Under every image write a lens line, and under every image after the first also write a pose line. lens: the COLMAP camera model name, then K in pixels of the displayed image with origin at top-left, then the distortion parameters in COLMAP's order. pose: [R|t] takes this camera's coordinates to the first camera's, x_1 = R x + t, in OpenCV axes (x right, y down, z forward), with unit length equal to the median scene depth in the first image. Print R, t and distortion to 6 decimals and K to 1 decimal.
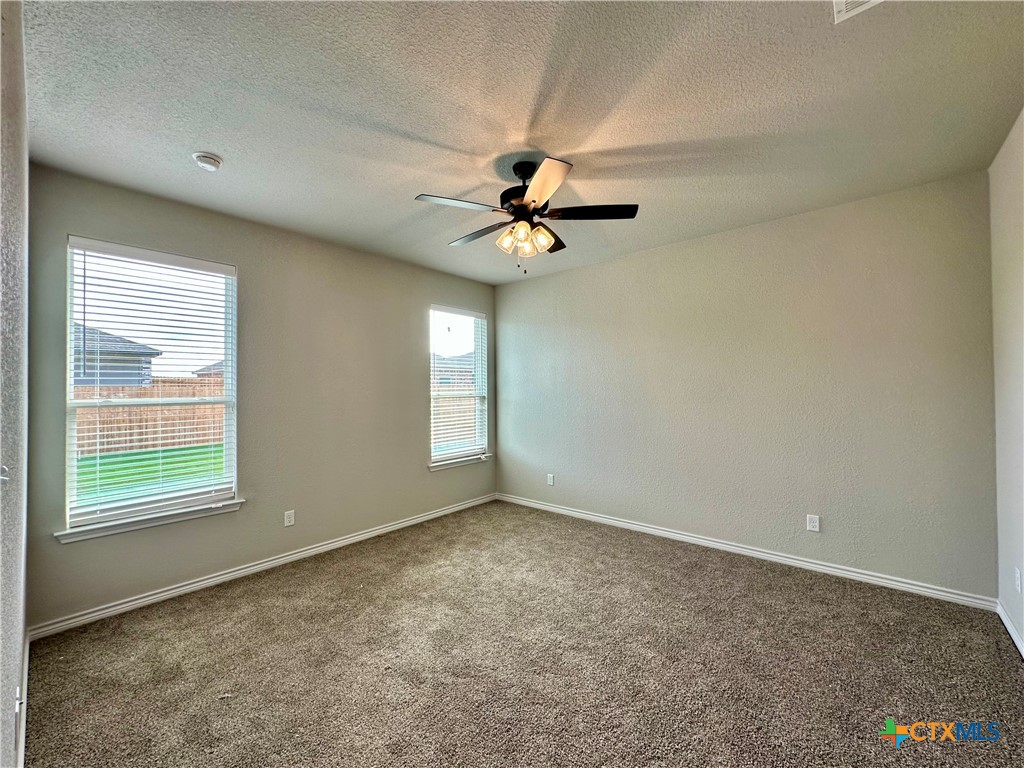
lens RADIAL K [[409.1, 0, 512.0], [0, 409.1, 384.0], [0, 0, 1]] dist [-0.000965, -0.000356]
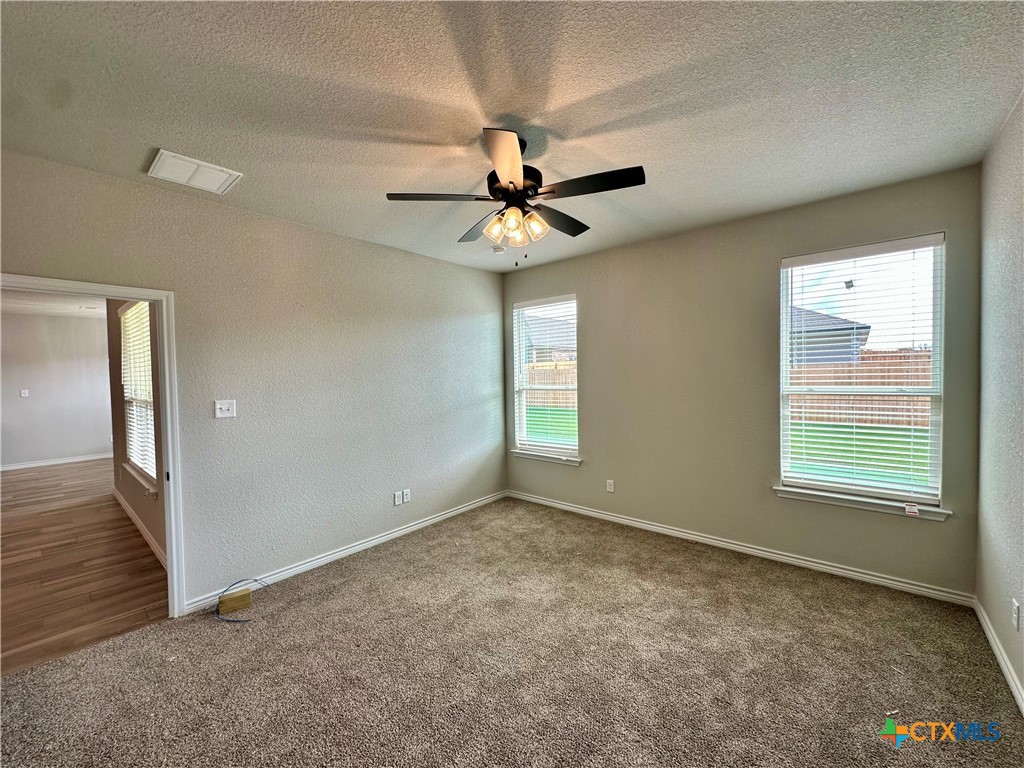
lens RADIAL K [[409.1, 0, 512.0], [0, 409.1, 384.0], [0, 0, 1]] dist [-0.000965, -0.000356]
pose [[0.009706, 0.038208, -0.999223, 0.736547], [0.032107, 0.998743, 0.038502, -0.038717], [0.999437, -0.032456, 0.008467, 0.769190]]
